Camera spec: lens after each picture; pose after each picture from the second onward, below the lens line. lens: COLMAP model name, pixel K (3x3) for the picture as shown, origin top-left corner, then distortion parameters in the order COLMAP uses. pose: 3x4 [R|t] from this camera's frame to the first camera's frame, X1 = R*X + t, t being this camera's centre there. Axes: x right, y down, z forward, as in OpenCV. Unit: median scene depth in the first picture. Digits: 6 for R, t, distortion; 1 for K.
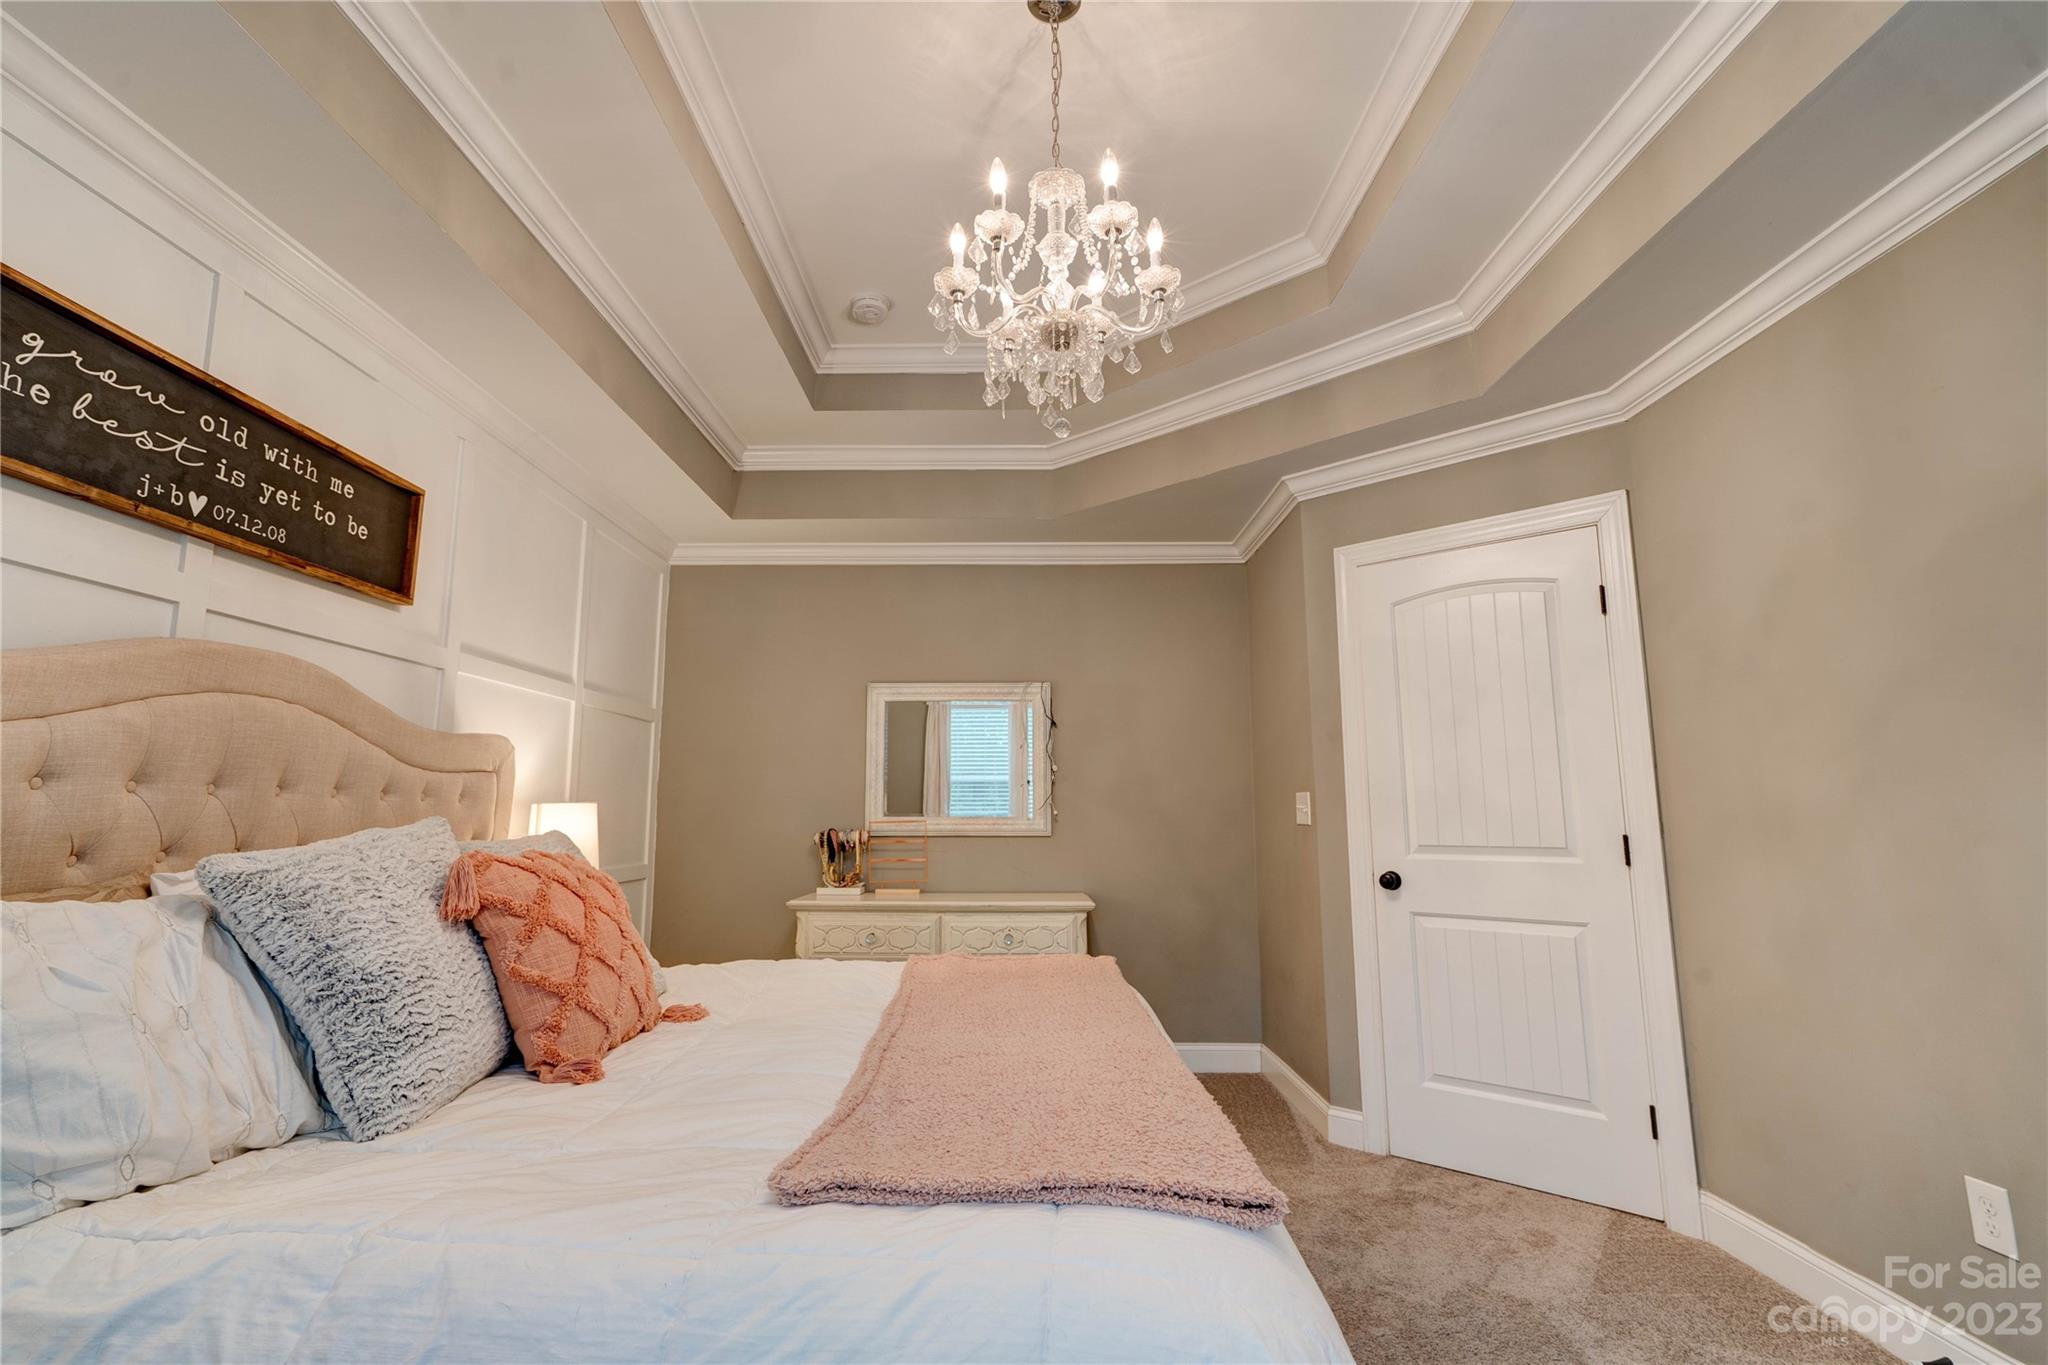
lens RADIAL K [[936.3, 0, 1011.3], [0, 936.3, 679.3], [0, 0, 1]] dist [-0.003563, 0.010337]
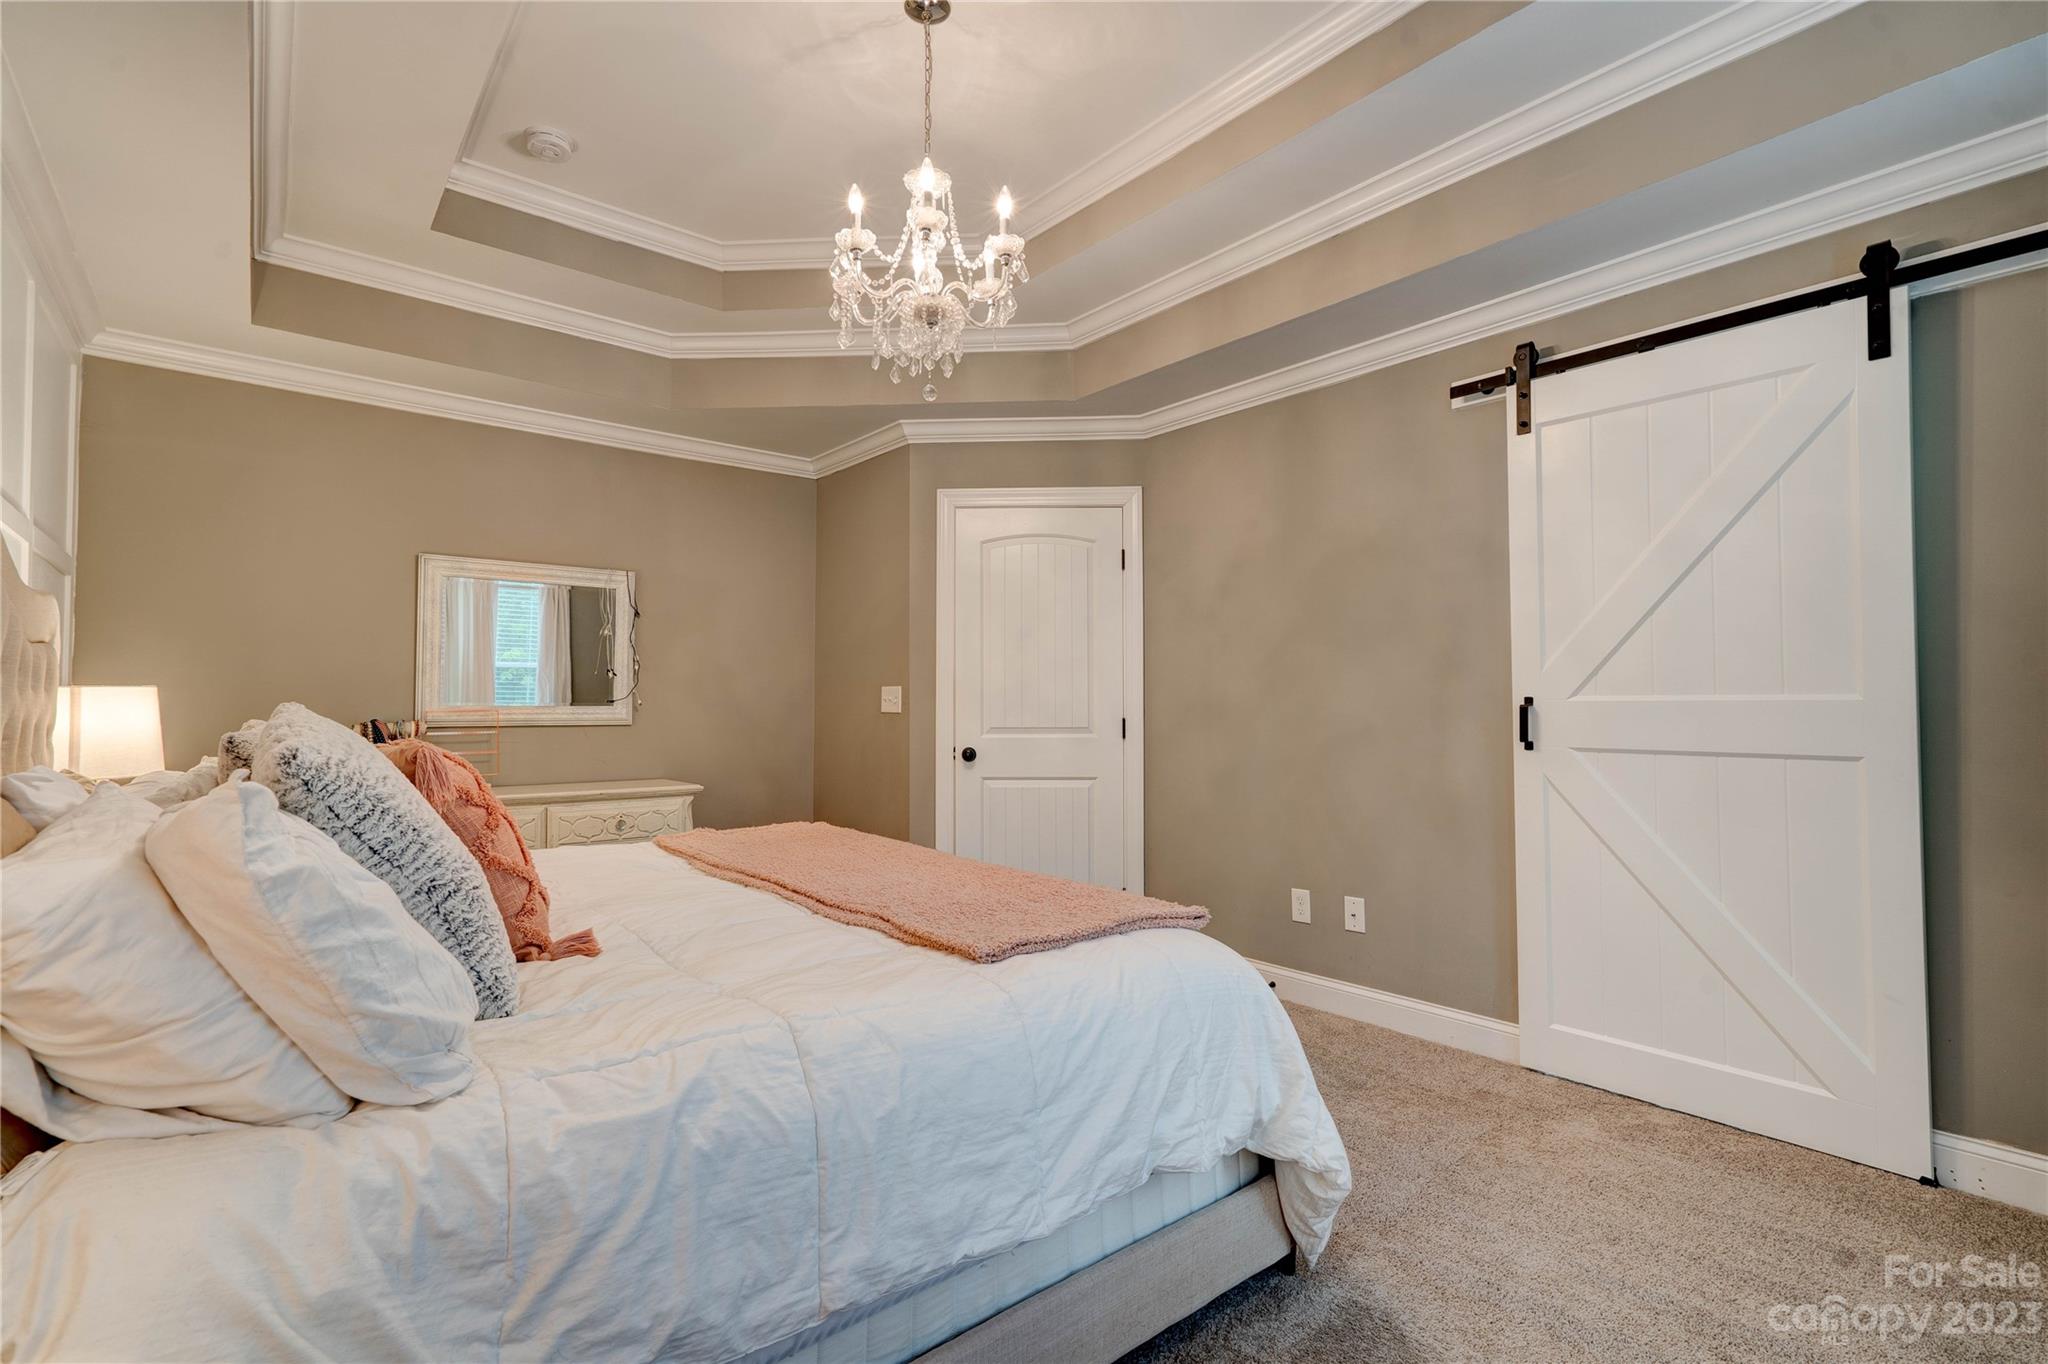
lens RADIAL K [[936.3, 0, 1011.3], [0, 936.3, 678.8], [0, 0, 1]] dist [-0.003563, 0.010337]
pose [[0.774100, 0.020705, 0.632725, -0.548126], [-0.093118, 0.992318, 0.081452, -0.003991], [-0.626178, -0.121970, 0.770081, -0.051202]]
